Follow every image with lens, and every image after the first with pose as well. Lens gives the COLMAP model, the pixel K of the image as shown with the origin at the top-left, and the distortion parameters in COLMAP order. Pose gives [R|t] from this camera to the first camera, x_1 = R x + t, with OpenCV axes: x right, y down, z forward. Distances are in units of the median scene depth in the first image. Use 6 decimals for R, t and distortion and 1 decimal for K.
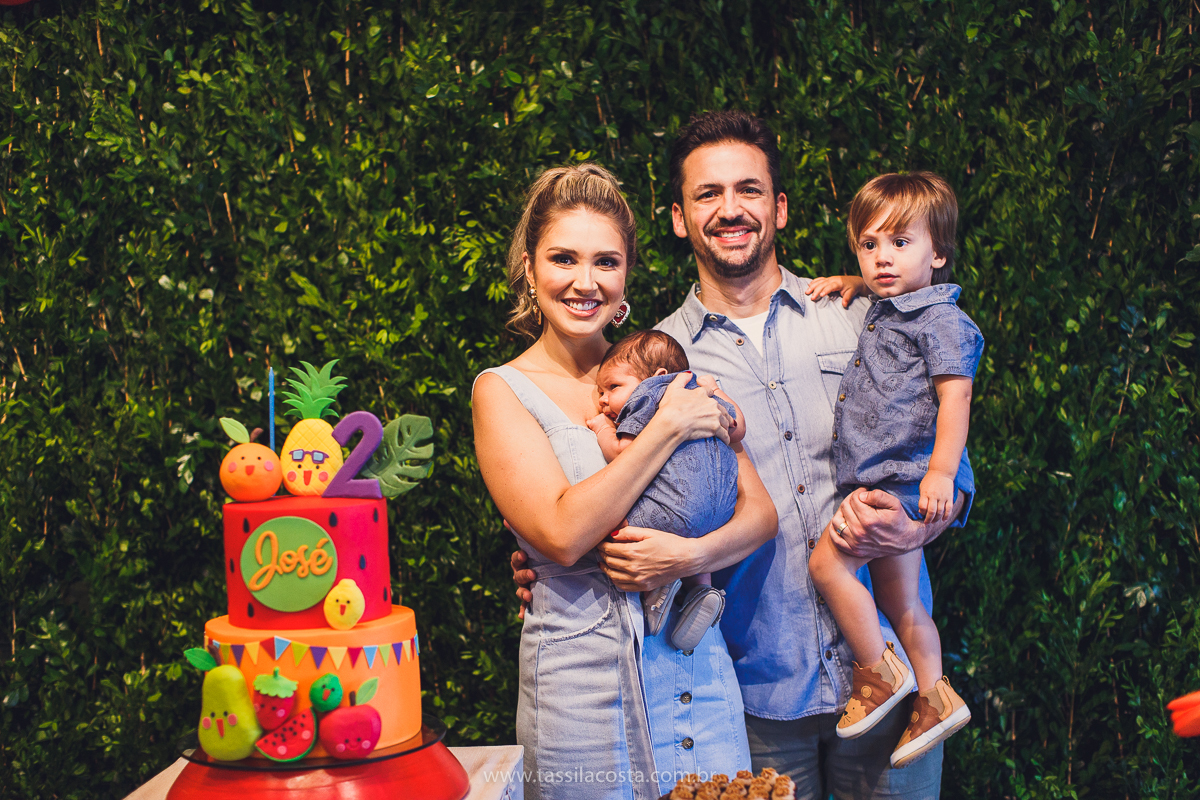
lens RADIAL K [[1747.5, 0, 602.3], [0, 1747.5, 396.7], [0, 0, 1]] dist [0.014853, -0.007341]
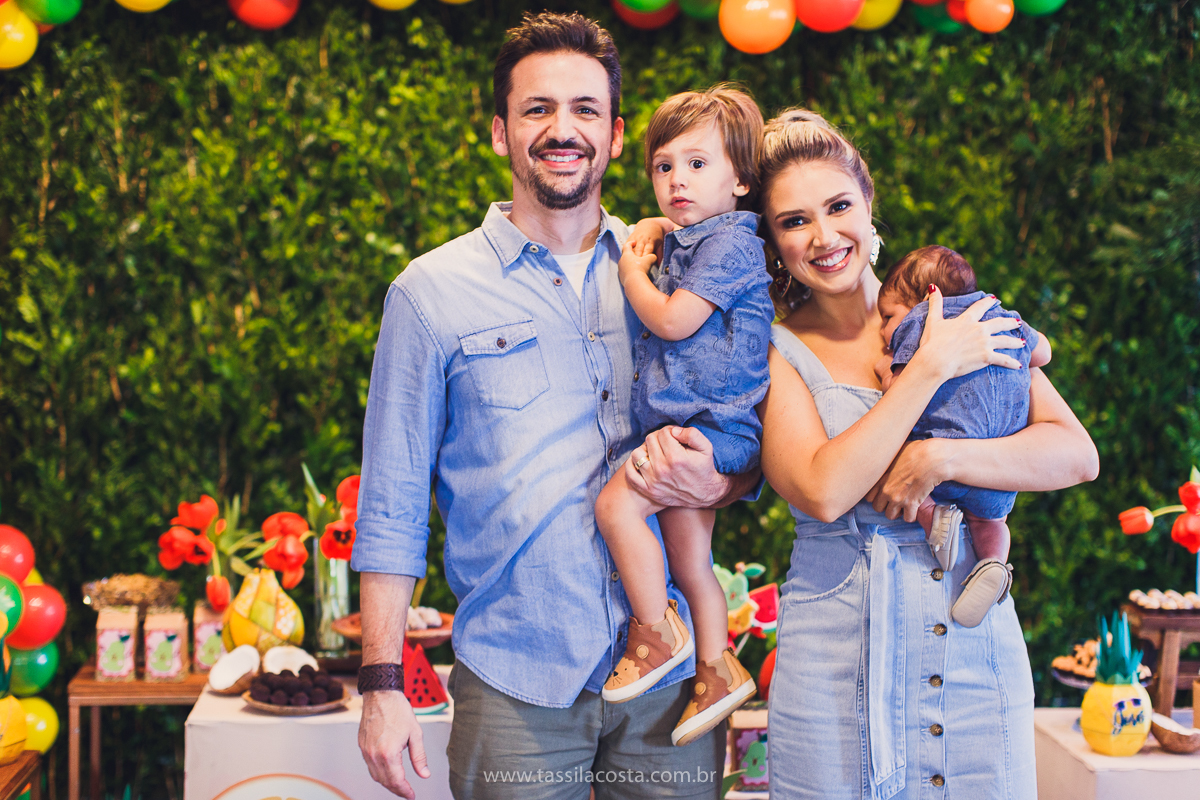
lens RADIAL K [[1789.9, 0, 595.5], [0, 1789.9, 395.4], [0, 0, 1]] dist [0.026115, 0.011661]
pose [[0.988346, 0.034350, 0.148298, -0.288225], [-0.037445, 0.999134, 0.018130, 0.025626], [-0.147547, -0.023472, 0.988777, -0.428310]]
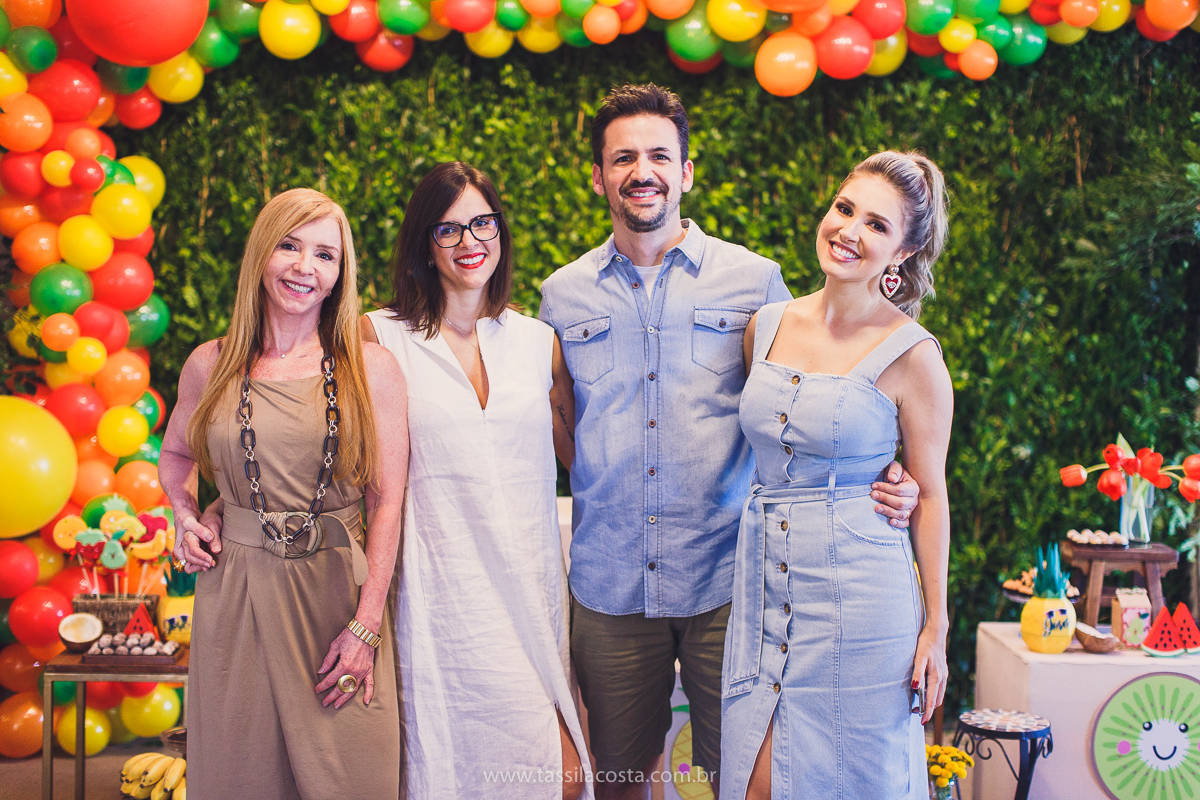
lens RADIAL K [[1728.5, 0, 597.2], [0, 1728.5, 396.7], [0, 0, 1]] dist [0.042049, -0.084753]
pose [[0.991870, 0.048289, 0.117737, -0.324297], [-0.051622, 0.998343, 0.025429, 0.033528], [-0.116314, -0.031301, 0.992719, -0.685148]]
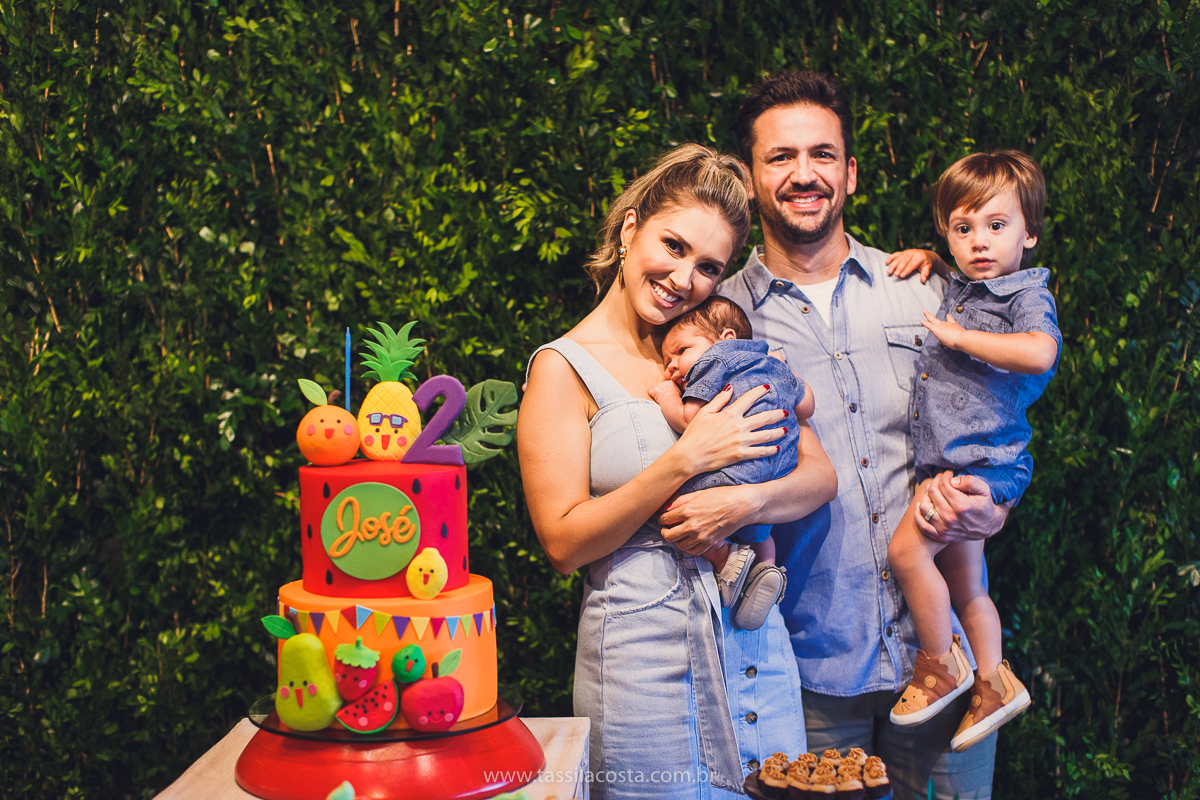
lens RADIAL K [[1745.2, 0, 600.0], [0, 1745.2, 400.0], [0, 0, 1]] dist [0.010934, 0.005639]
pose [[0.999582, 0.021436, 0.019424, -0.048370], [-0.021951, 0.999403, 0.026687, -0.003941], [-0.018840, -0.027102, 0.999455, 0.019470]]
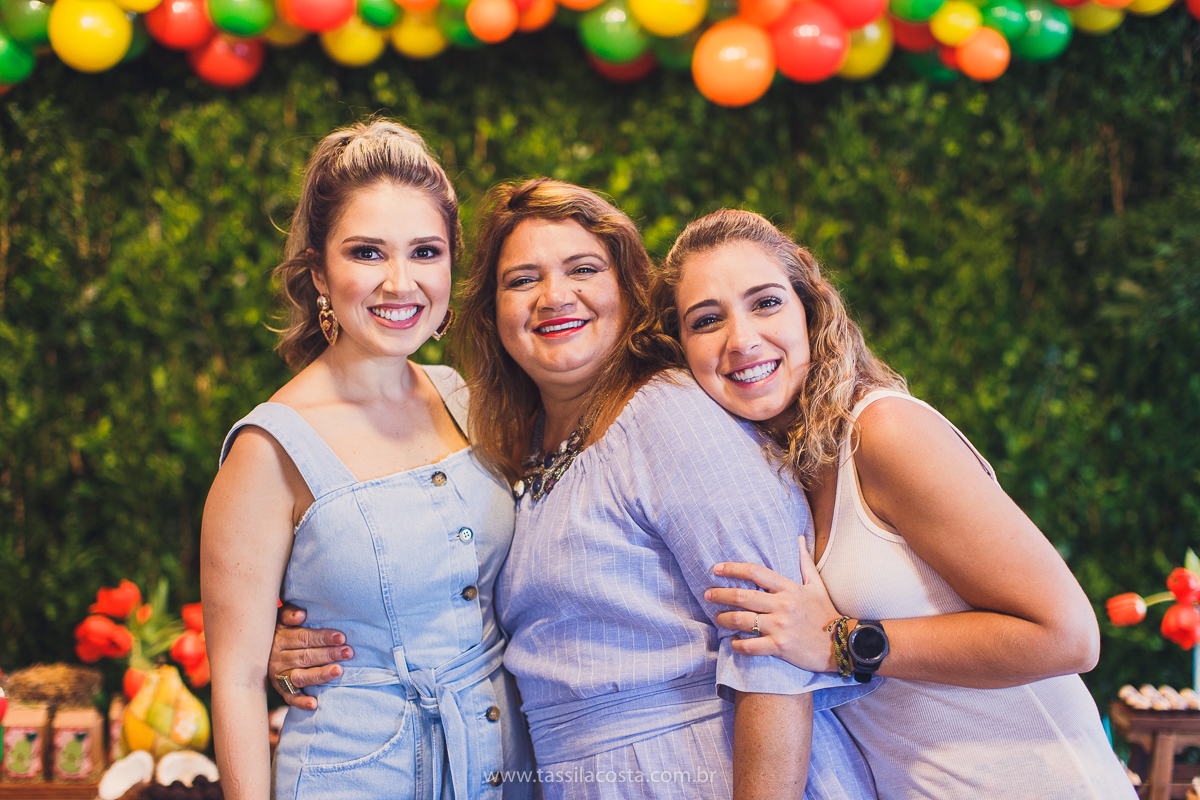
lens RADIAL K [[1742.1, 0, 596.2], [0, 1742.1, 394.8], [0, 0, 1]] dist [0.021691, 0.042120]
pose [[0.994547, 0.032024, 0.099249, -0.190365], [-0.031676, 0.999485, -0.005078, 0.004137], [-0.099360, 0.001906, 0.995050, -0.333528]]
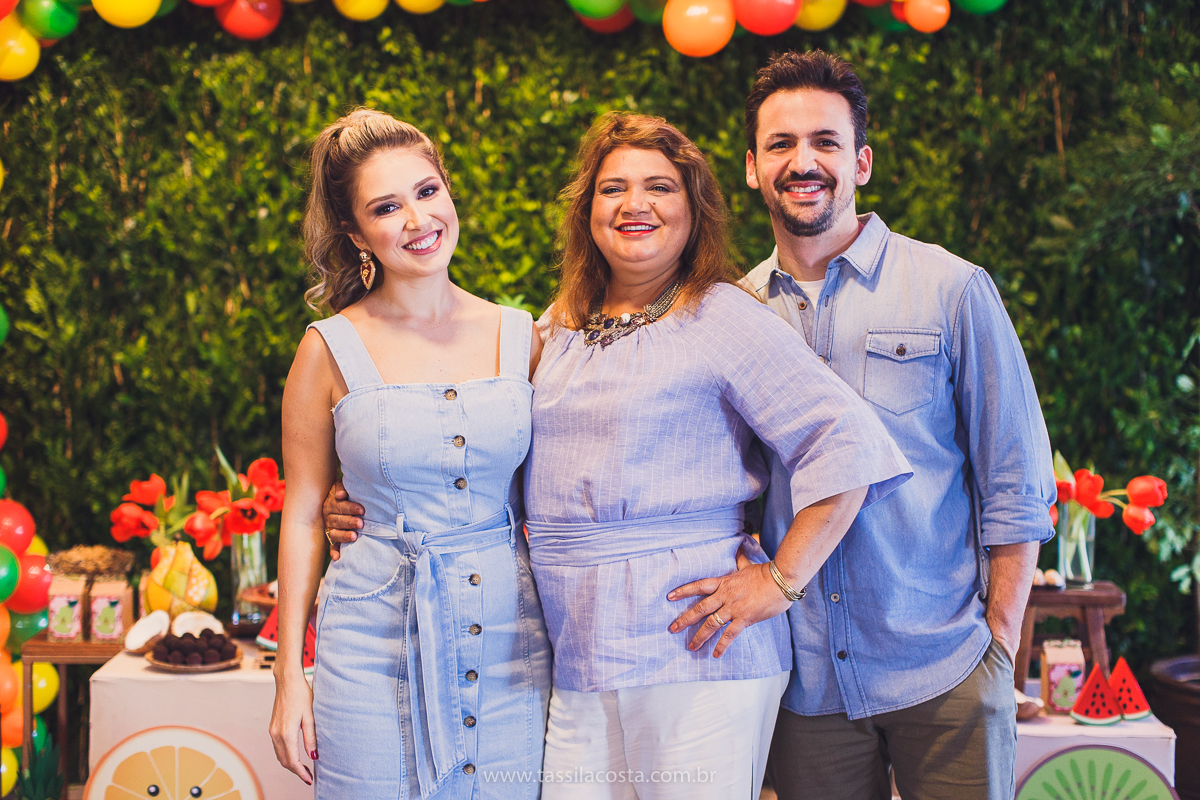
lens RADIAL K [[1814.6, 0, 624.9], [0, 1814.6, 374.2], [0, 0, 1]] dist [0.026003, 0.031323]
pose [[0.997229, 0.033315, 0.066516, -0.121217], [-0.035074, 0.999061, 0.025449, 0.005506], [-0.065606, -0.027711, 0.997461, -0.551710]]
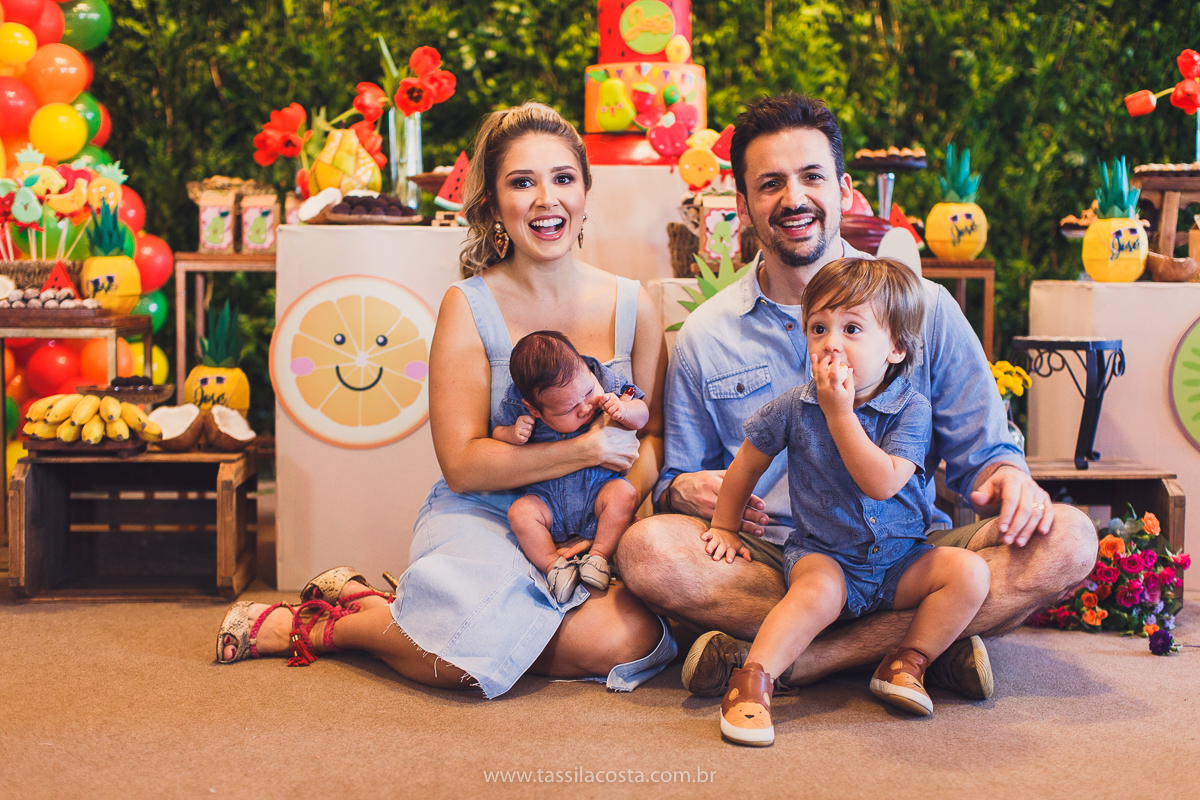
lens RADIAL K [[1734.1, 0, 595.9], [0, 1734.1, 394.4], [0, 0, 1]] dist [0.031331, -0.002880]
pose [[0.994645, 0.028483, 0.099348, -0.266431], [-0.032454, 0.998728, 0.038582, 0.271556], [-0.098123, -0.041600, 0.994304, -0.518852]]
